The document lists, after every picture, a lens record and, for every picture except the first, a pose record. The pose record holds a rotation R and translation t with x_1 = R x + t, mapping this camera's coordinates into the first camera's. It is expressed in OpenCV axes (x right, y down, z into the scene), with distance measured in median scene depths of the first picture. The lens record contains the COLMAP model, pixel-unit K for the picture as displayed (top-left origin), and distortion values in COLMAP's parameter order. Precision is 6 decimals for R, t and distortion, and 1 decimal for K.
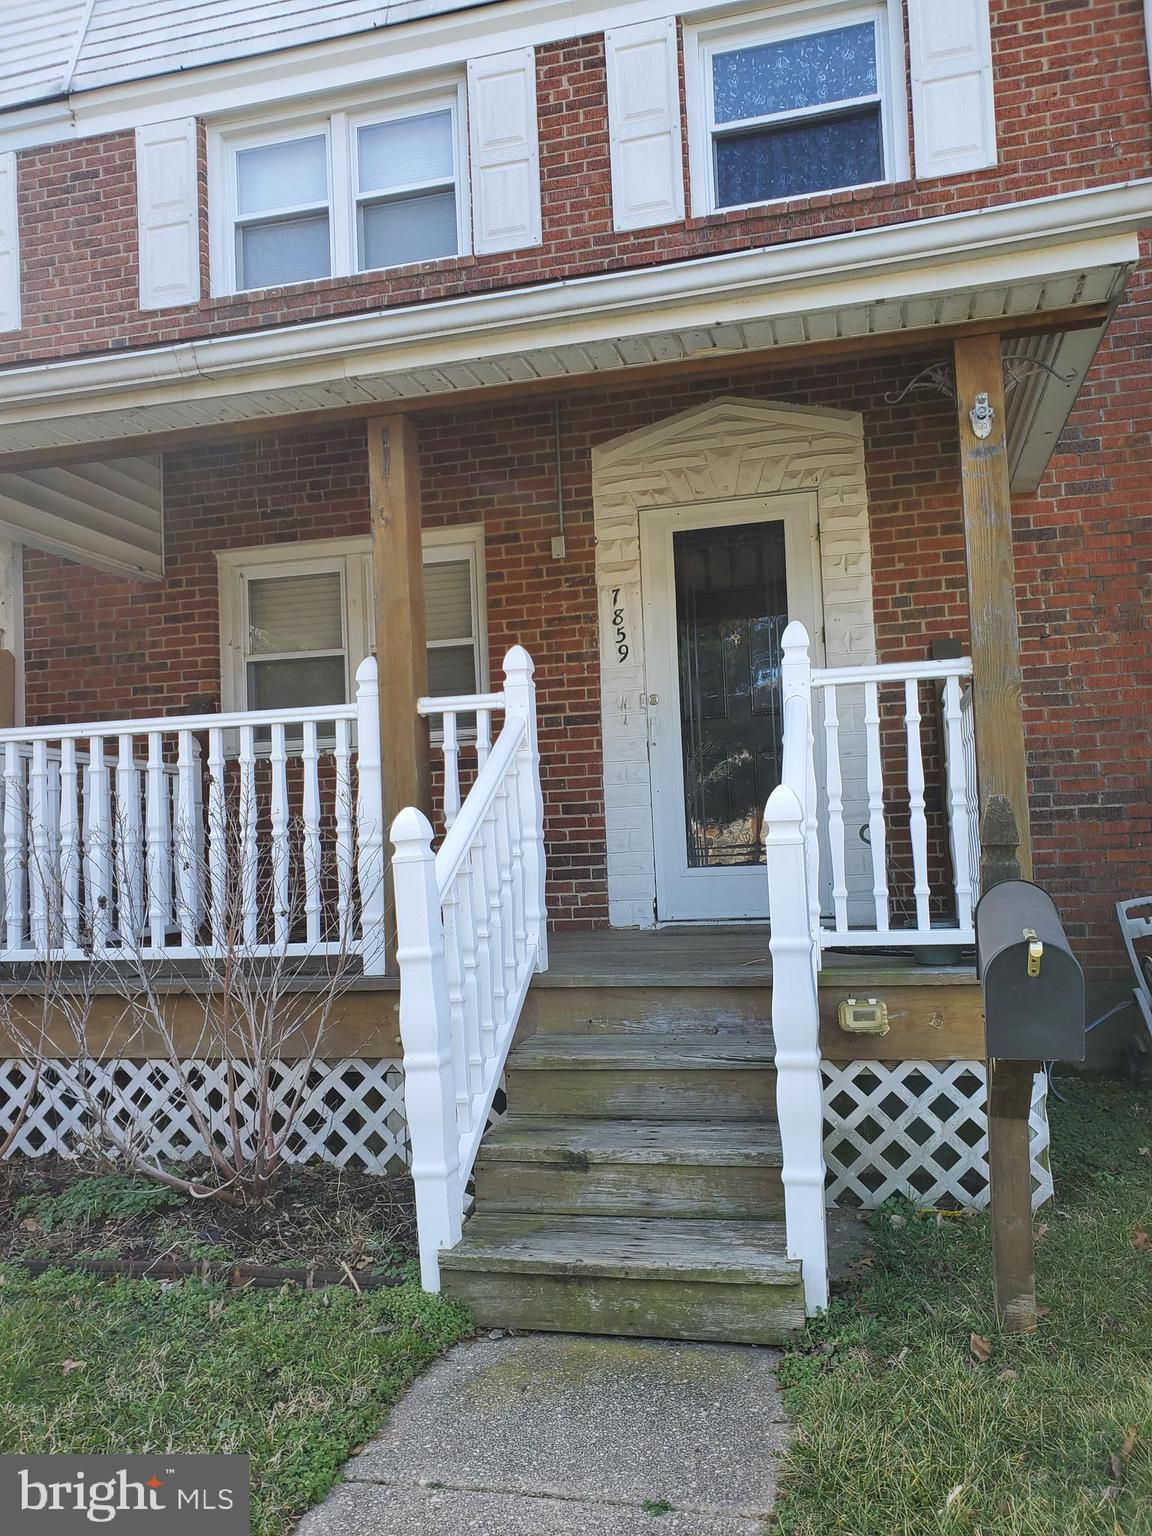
lens RADIAL K [[1190.4, 0, 571.8], [0, 1190.4, 786.2], [0, 0, 1]] dist [0.028197, -0.031193]
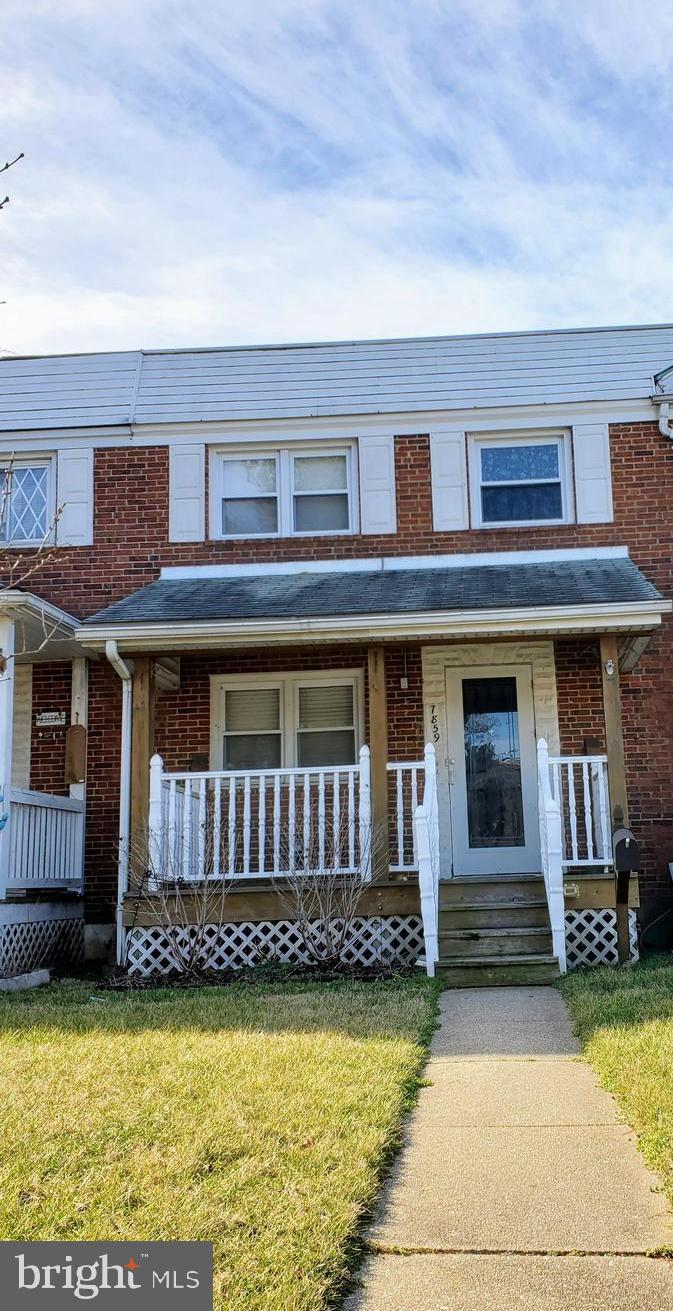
lens RADIAL K [[1170.2, 0, 444.0], [0, 1170.2, 657.2], [0, 0, 1]] dist [0.105448, -0.037278]
pose [[0.979669, 0.042534, 0.196060, -0.350426], [-0.013830, 0.989260, -0.145508, 0.039724], [-0.200143, 0.139838, 0.969736, -0.962718]]
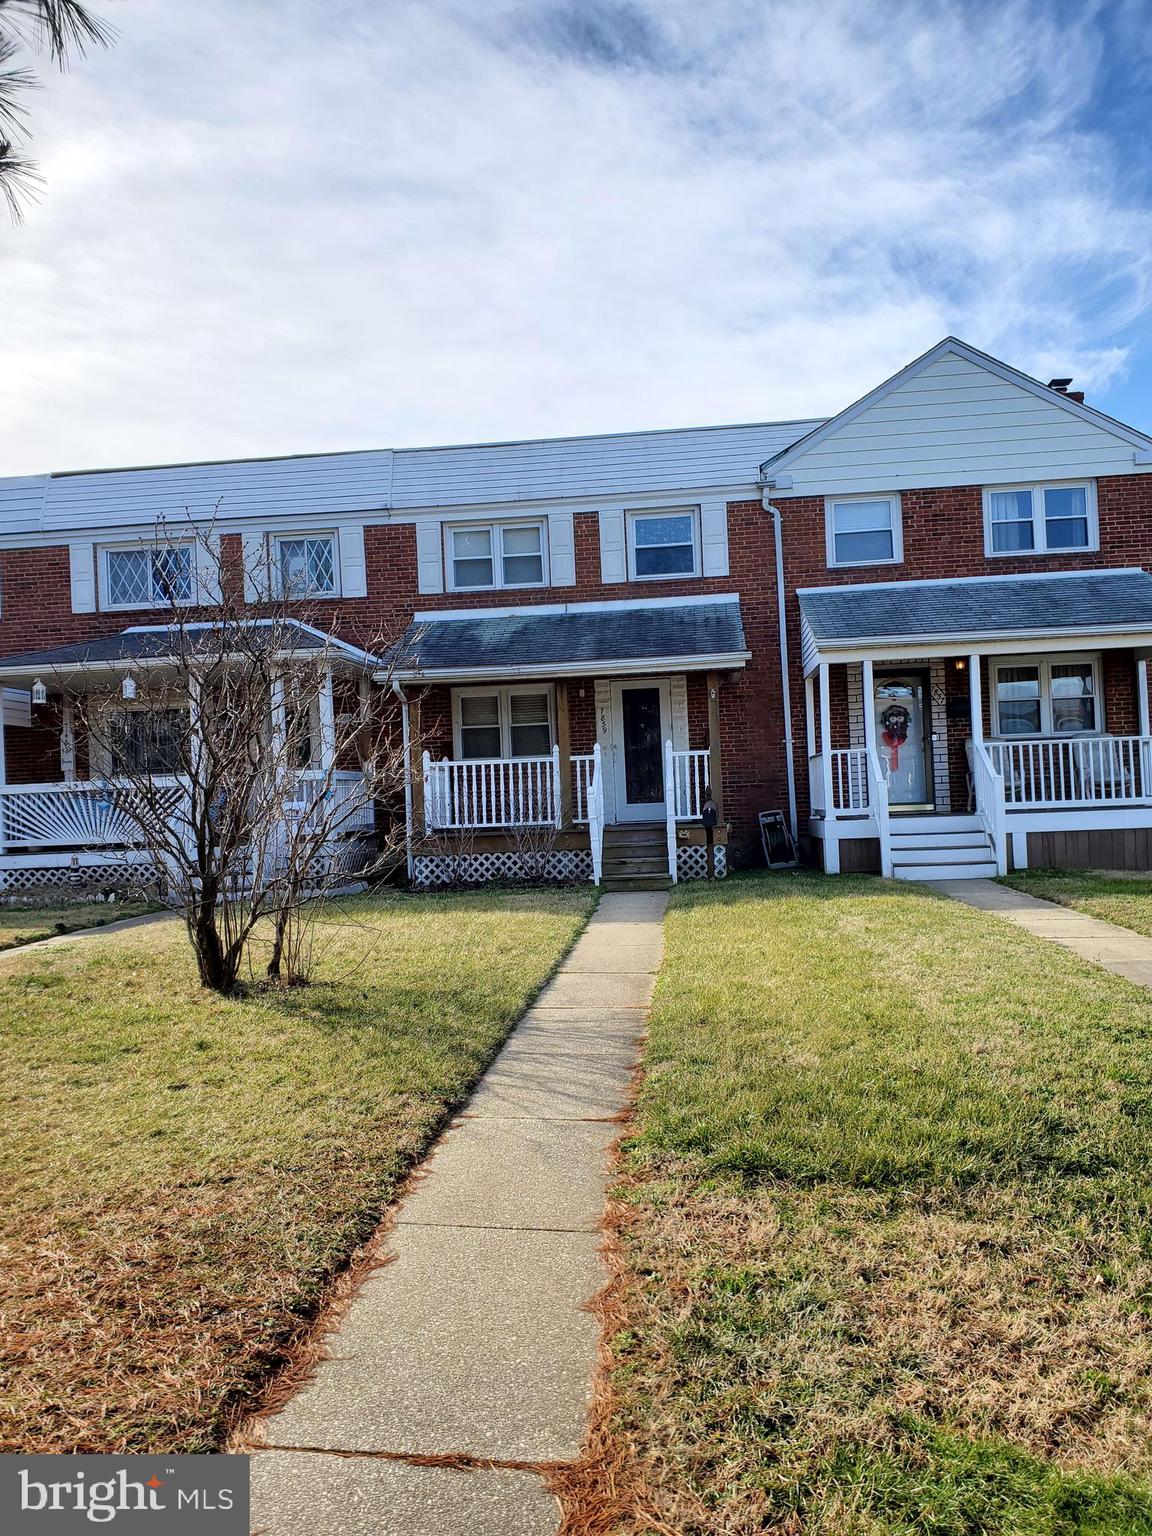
lens RADIAL K [[1190.4, 0, 565.6], [0, 1190.4, 778.4], [0, 0, 1]] dist [0.028197, -0.031193]
pose [[0.990467, 0.000837, 0.137750, -0.477392], [-0.004986, 0.999544, 0.029775, -0.083749], [-0.137663, -0.030178, 0.990019, -1.973541]]
